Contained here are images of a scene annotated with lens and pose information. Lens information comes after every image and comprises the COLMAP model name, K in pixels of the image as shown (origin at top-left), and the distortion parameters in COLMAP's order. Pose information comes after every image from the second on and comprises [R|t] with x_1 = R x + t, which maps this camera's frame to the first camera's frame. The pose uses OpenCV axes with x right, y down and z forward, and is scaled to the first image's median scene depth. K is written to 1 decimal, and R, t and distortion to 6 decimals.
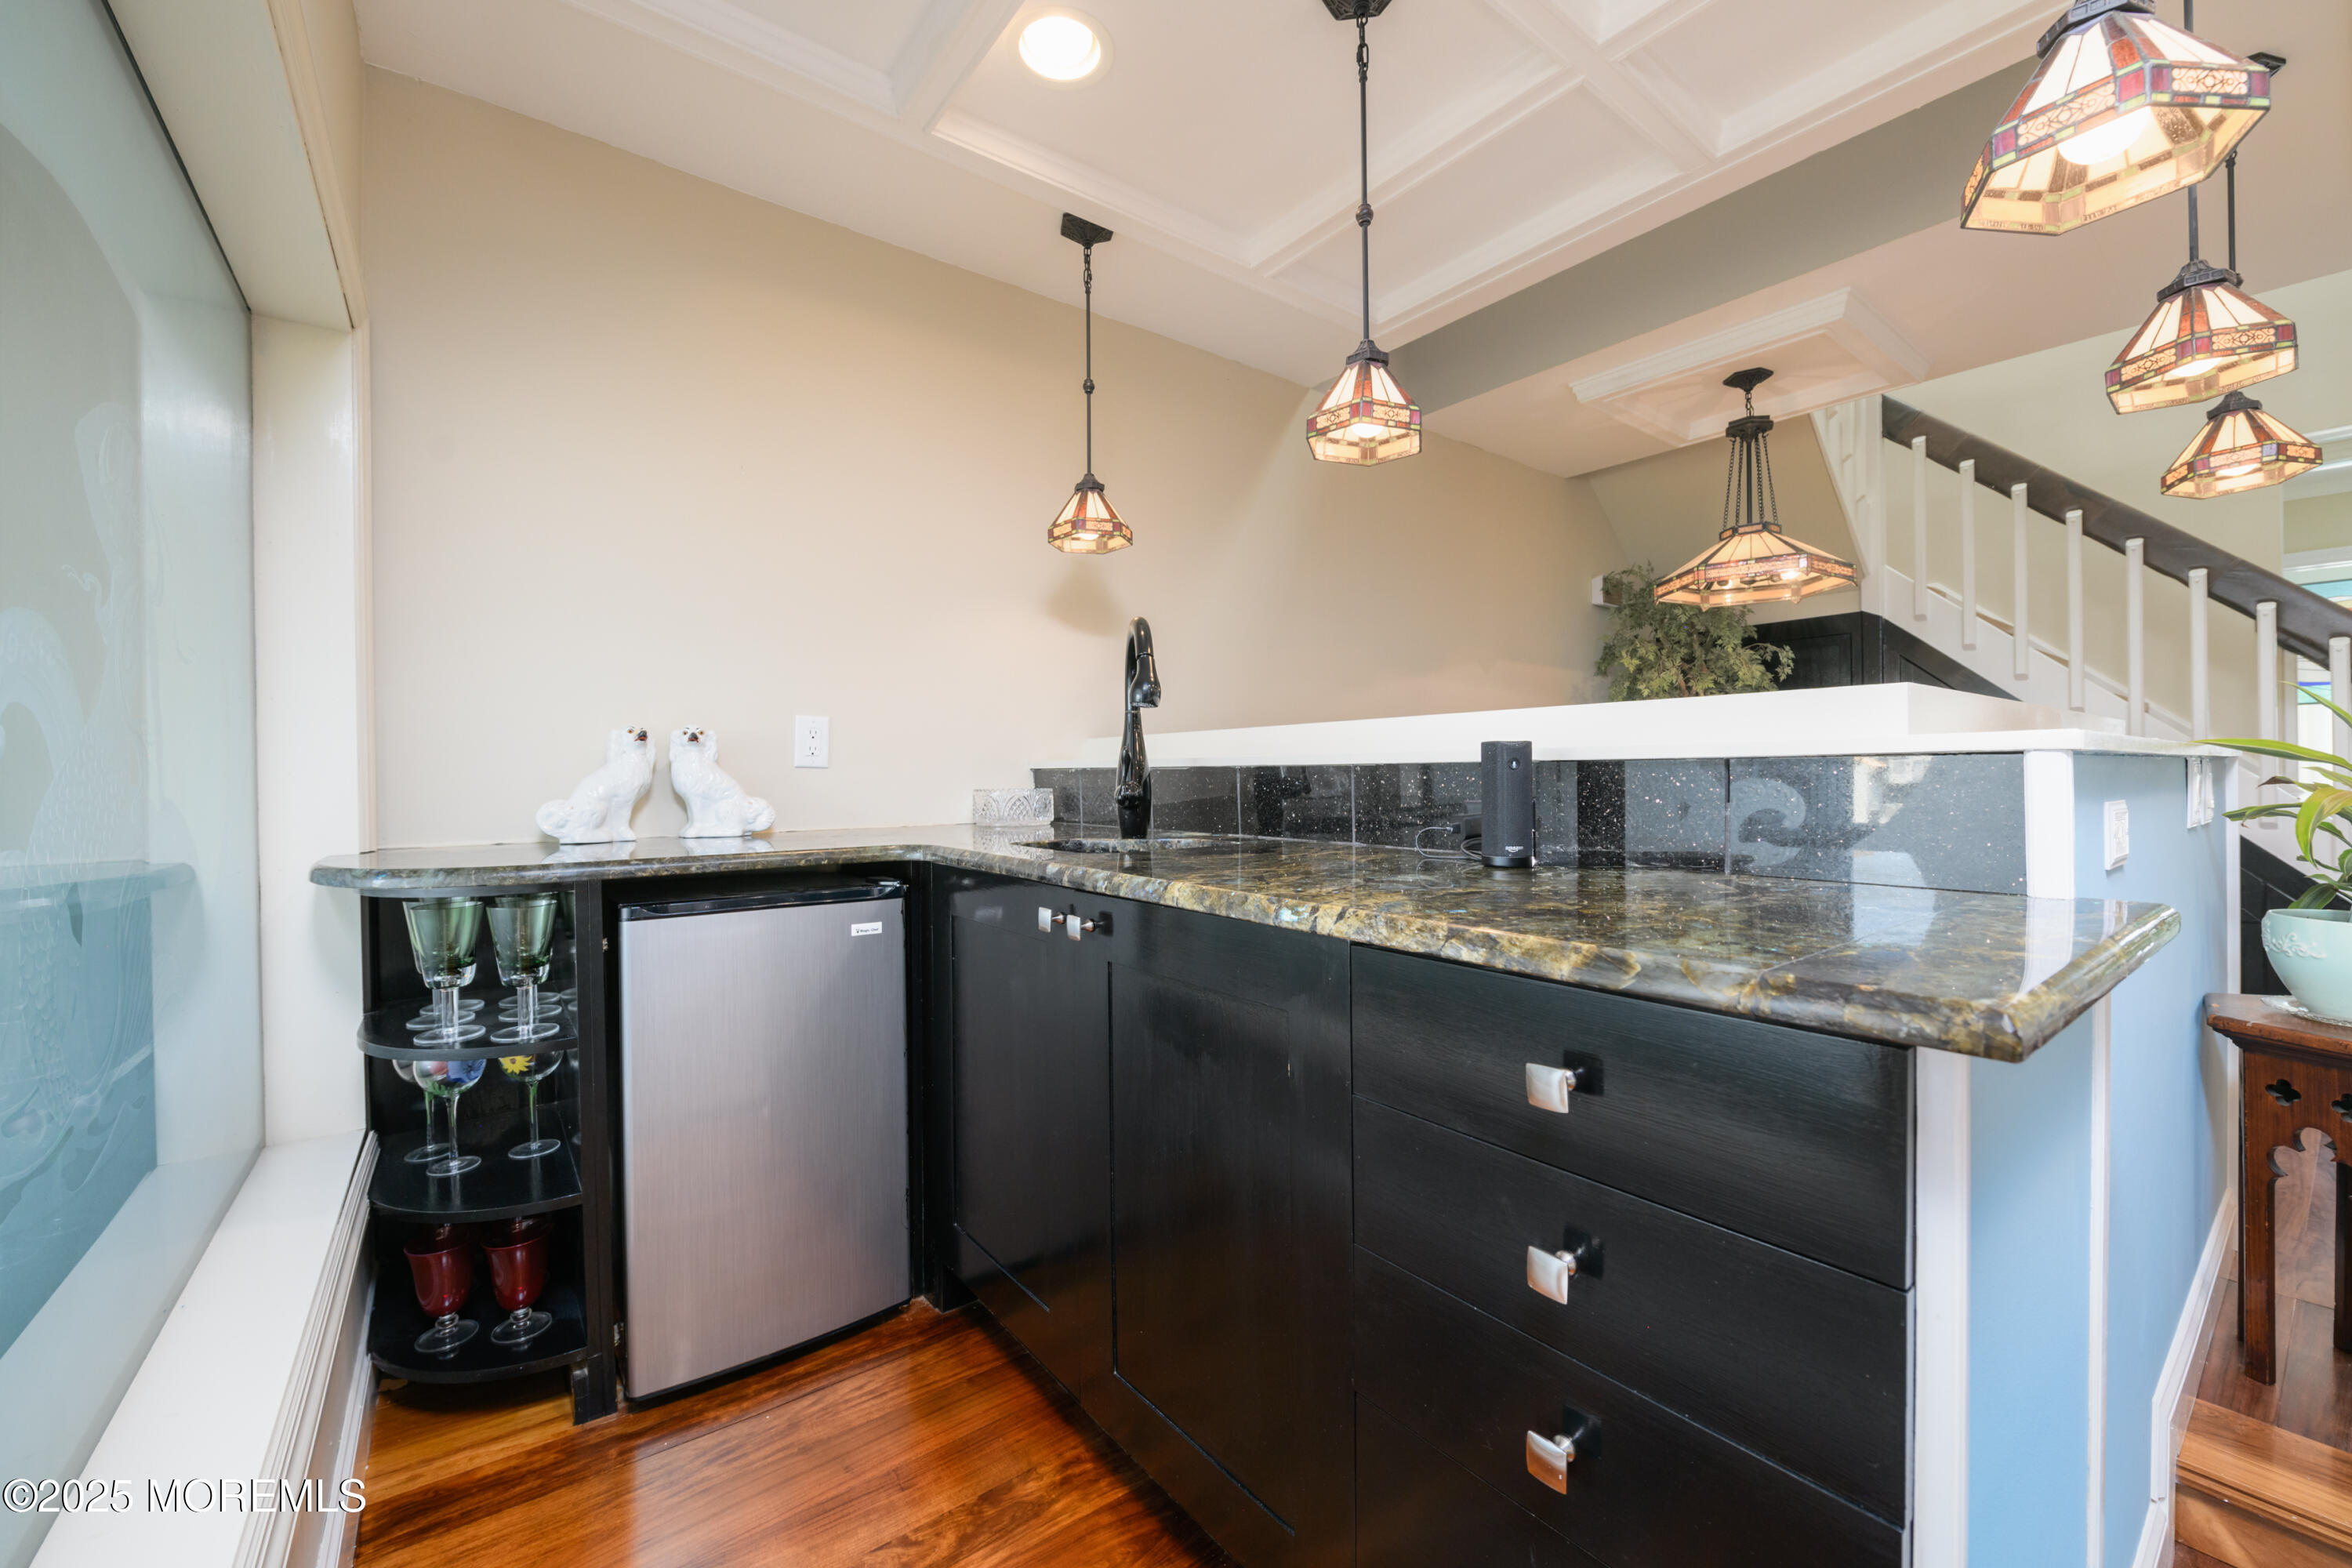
lens RADIAL K [[920.7, 0, 1182.4], [0, 920.7, 778.6], [0, 0, 1]] dist [0.001590, -0.003628]
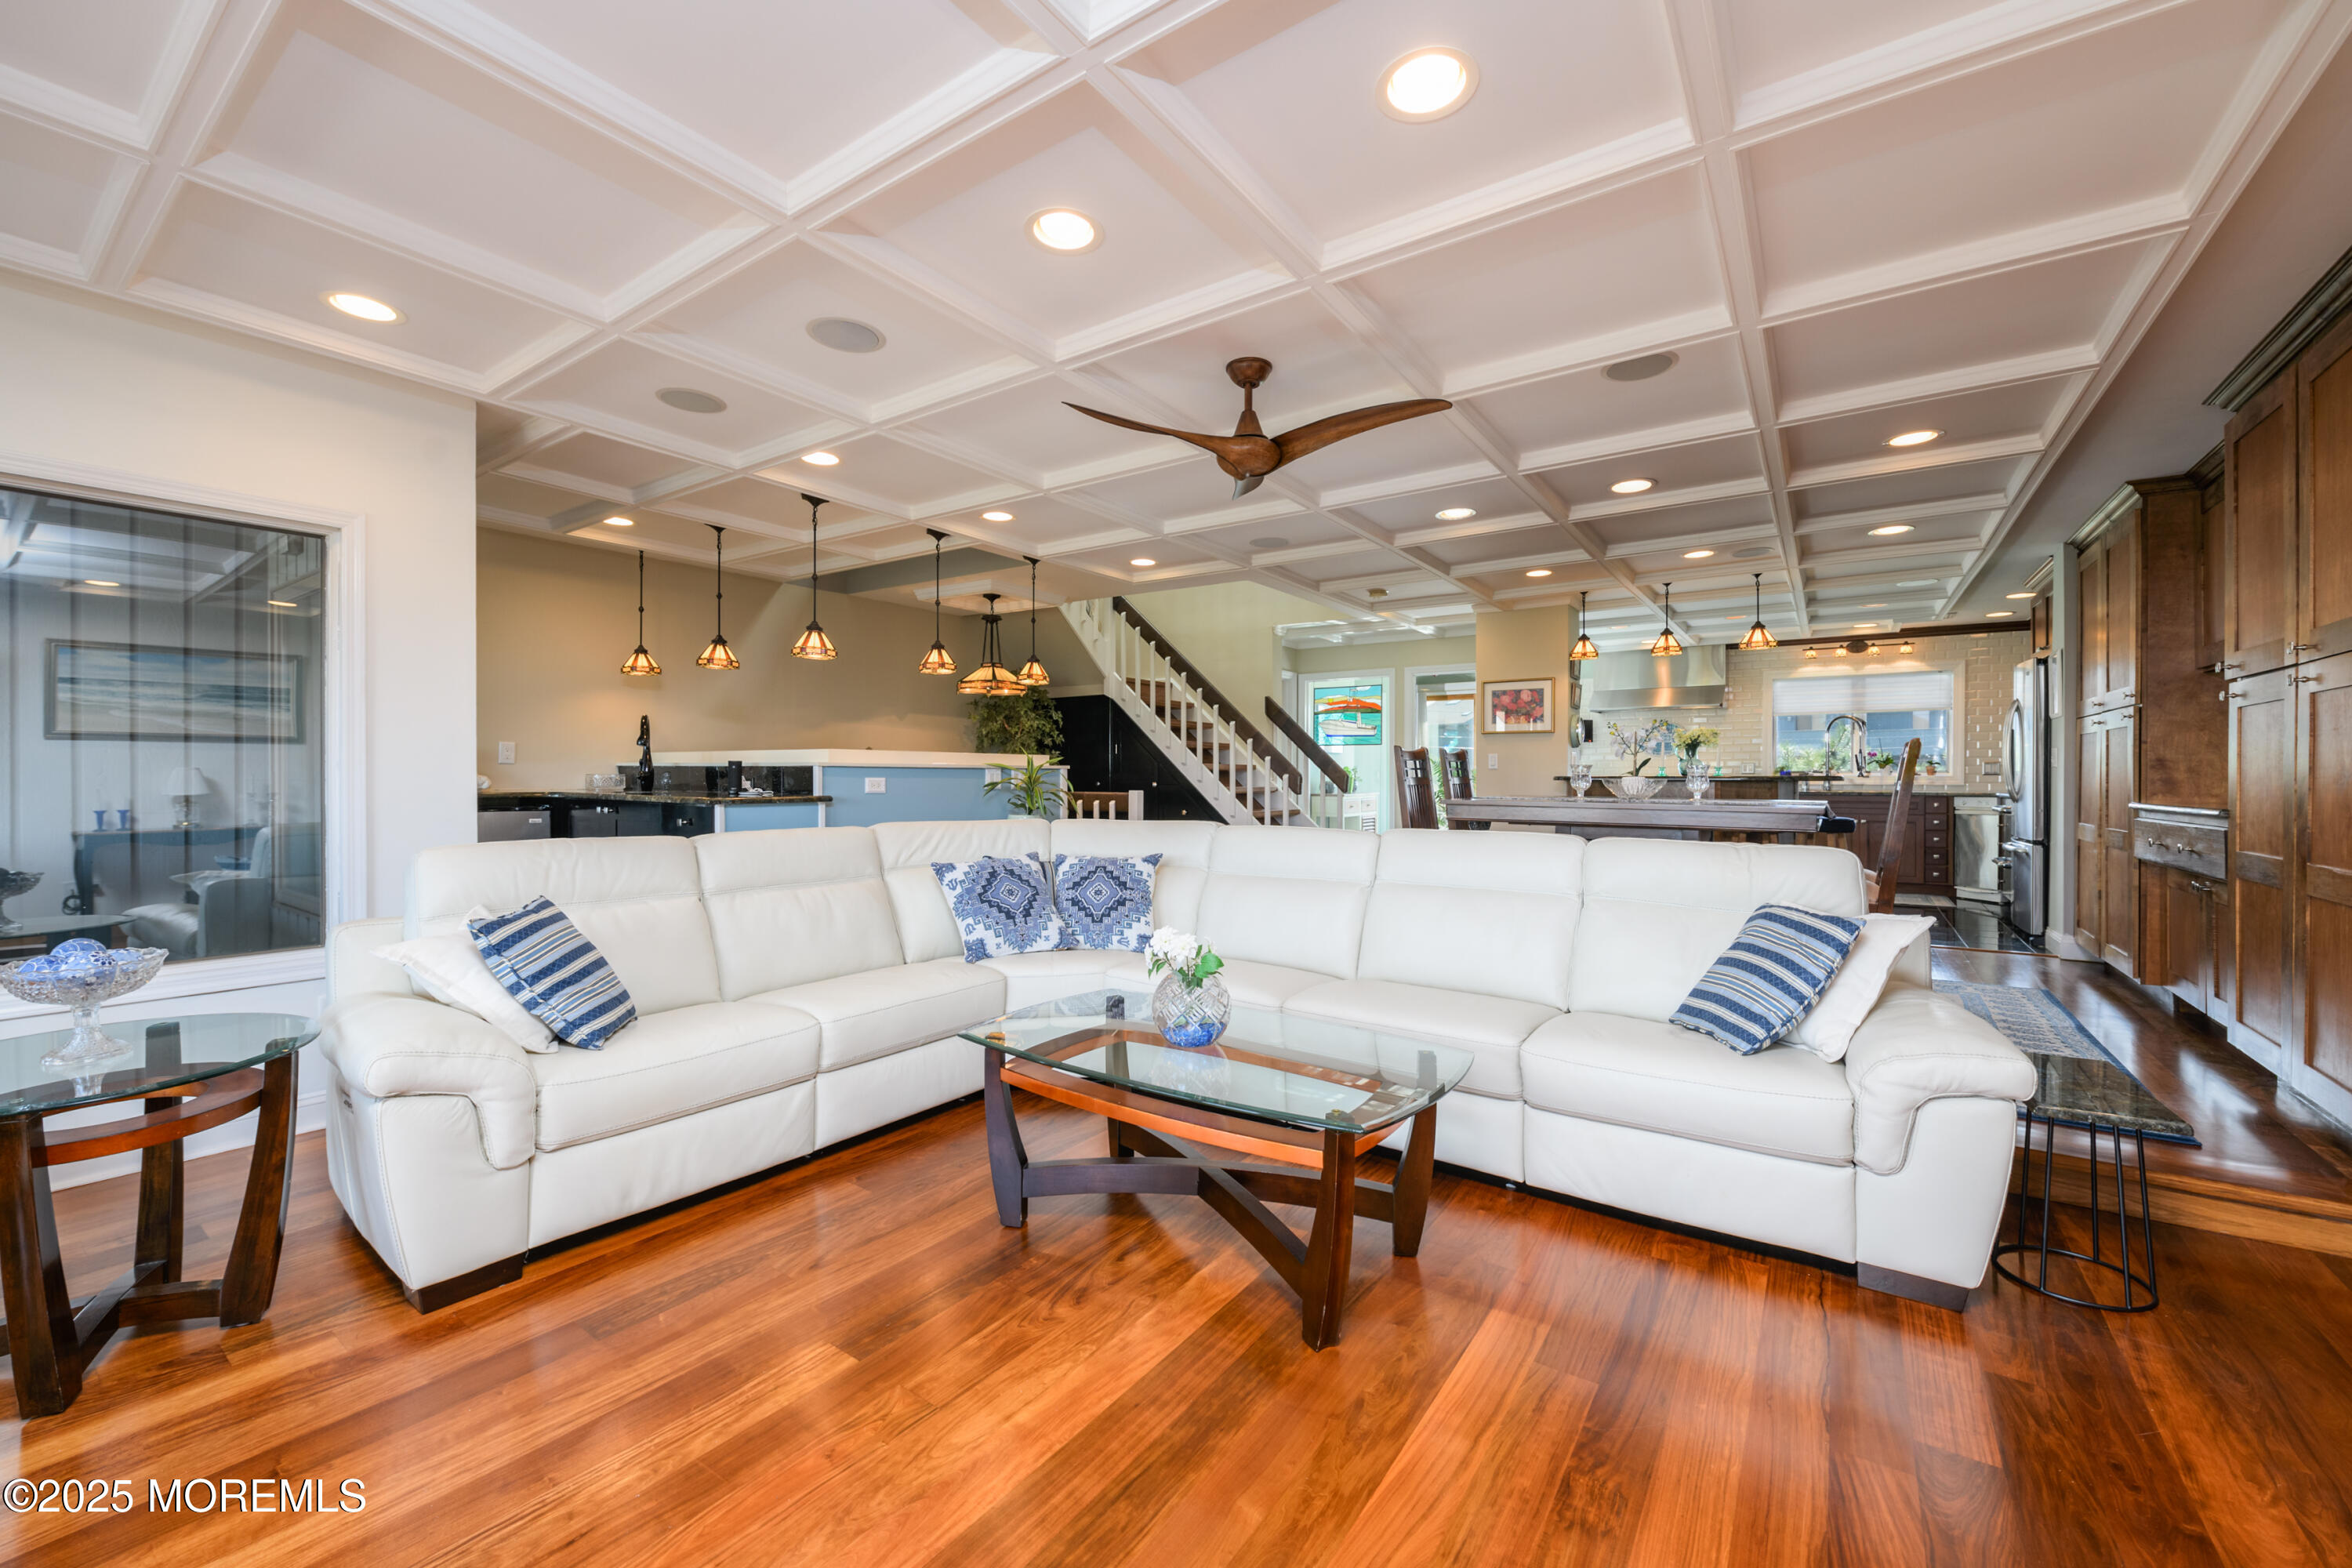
lens RADIAL K [[920.7, 0, 1160.7], [0, 920.7, 784.3], [0, 0, 1]] dist [0.001590, -0.003628]
pose [[0.954724, 0.014053, 0.297162, 0.502495], [-0.014787, 0.999891, 0.000222, 0.017986], [-0.297126, -0.004606, 0.954827, -1.772692]]
